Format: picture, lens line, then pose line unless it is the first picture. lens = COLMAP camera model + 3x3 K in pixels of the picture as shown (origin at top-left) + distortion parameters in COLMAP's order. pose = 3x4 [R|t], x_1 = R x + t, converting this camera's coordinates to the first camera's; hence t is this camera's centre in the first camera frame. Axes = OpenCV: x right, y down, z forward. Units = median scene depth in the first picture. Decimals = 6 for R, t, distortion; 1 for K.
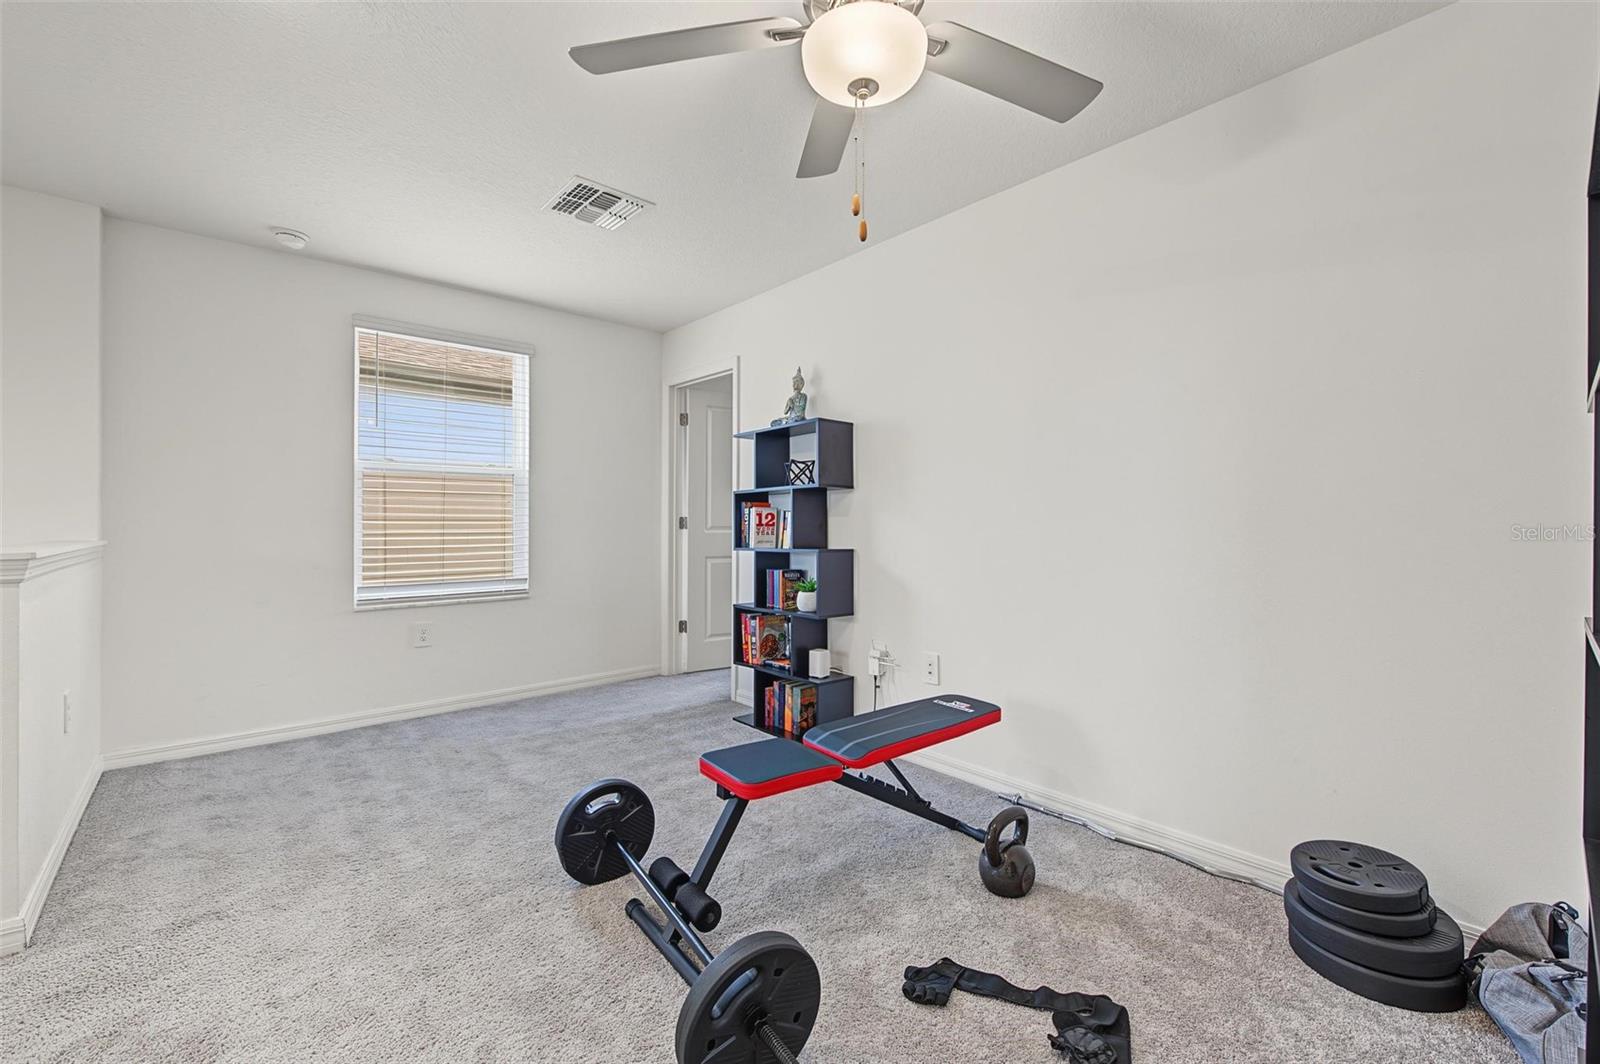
lens RADIAL K [[642.7, 0, 800.3], [0, 642.7, 527.7], [0, 0, 1]] dist [-0.001996, -0.000440]
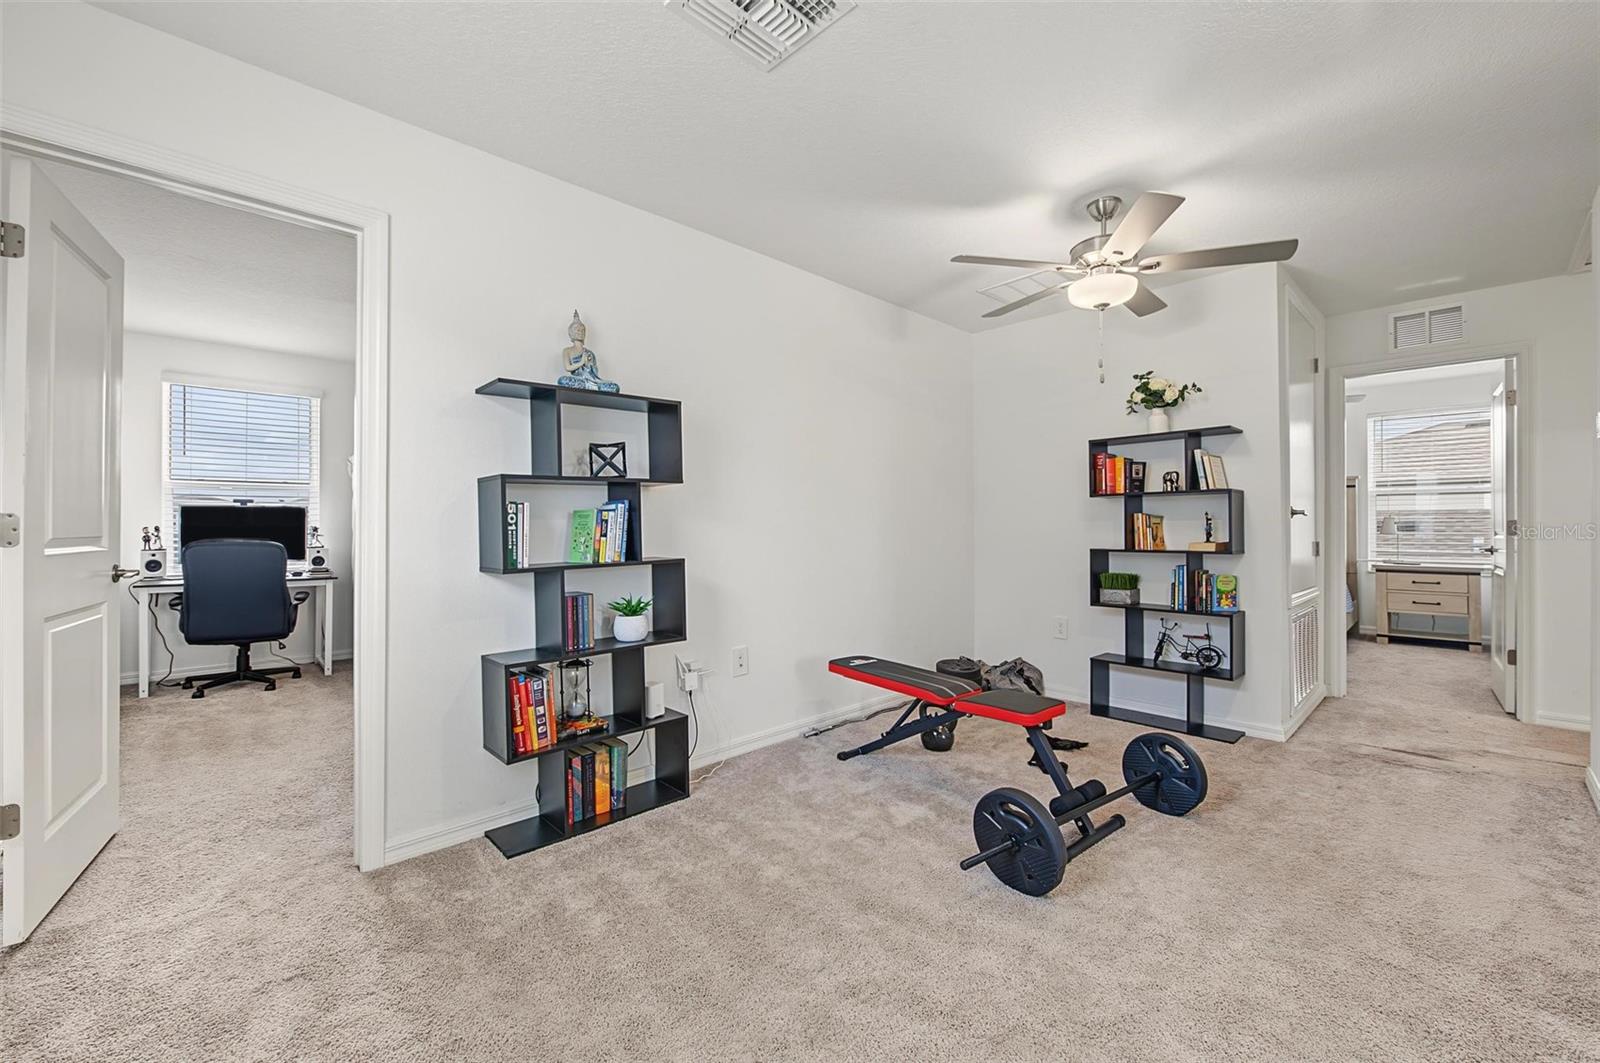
lens RADIAL K [[642.7, 0, 800.3], [0, 642.7, 527.2], [0, 0, 1]] dist [-0.001996, -0.000440]
pose [[-0.019223, -0.010881, 0.999756, -0.733547], [0.008678, 0.999901, 0.011049, -0.012819], [-0.999778, 0.008888, -0.019126, 0.774981]]
